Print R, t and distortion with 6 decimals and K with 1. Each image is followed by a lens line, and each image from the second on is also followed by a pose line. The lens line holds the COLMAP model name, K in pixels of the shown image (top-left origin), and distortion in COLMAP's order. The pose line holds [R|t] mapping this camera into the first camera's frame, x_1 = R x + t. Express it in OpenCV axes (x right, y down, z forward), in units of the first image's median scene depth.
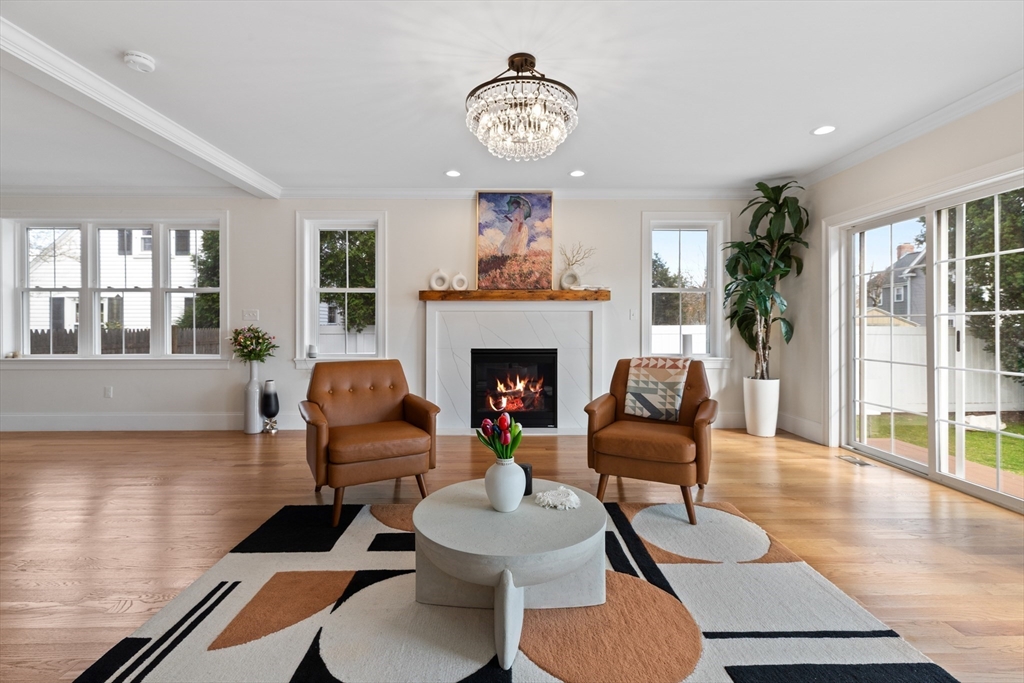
lens RADIAL K [[503.1, 0, 511.5], [0, 503.1, 316.3], [0, 0, 1]] dist [-0.001208, 0.000249]
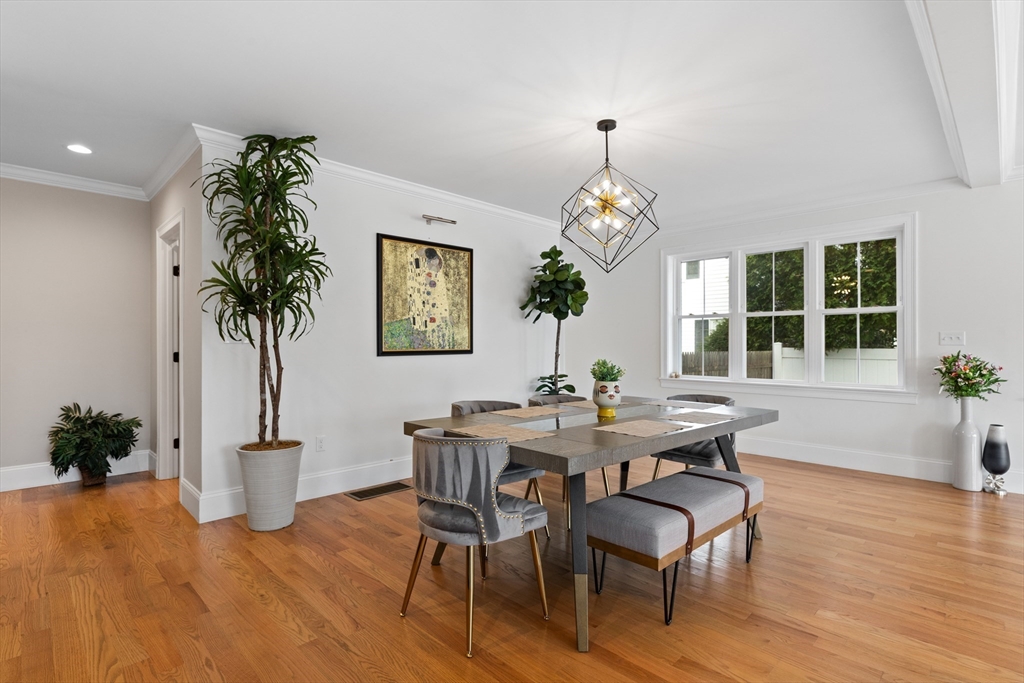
lens RADIAL K [[489.9, 0, 512.8], [0, 489.9, 345.9], [0, 0, 1]] dist [-0.003673, 0.000020]
pose [[0.692453, 0.003830, -0.721453, -0.437752], [0.003336, 0.999958, 0.008510, 0.000166], [0.721455, -0.008300, 0.692411, -0.029749]]
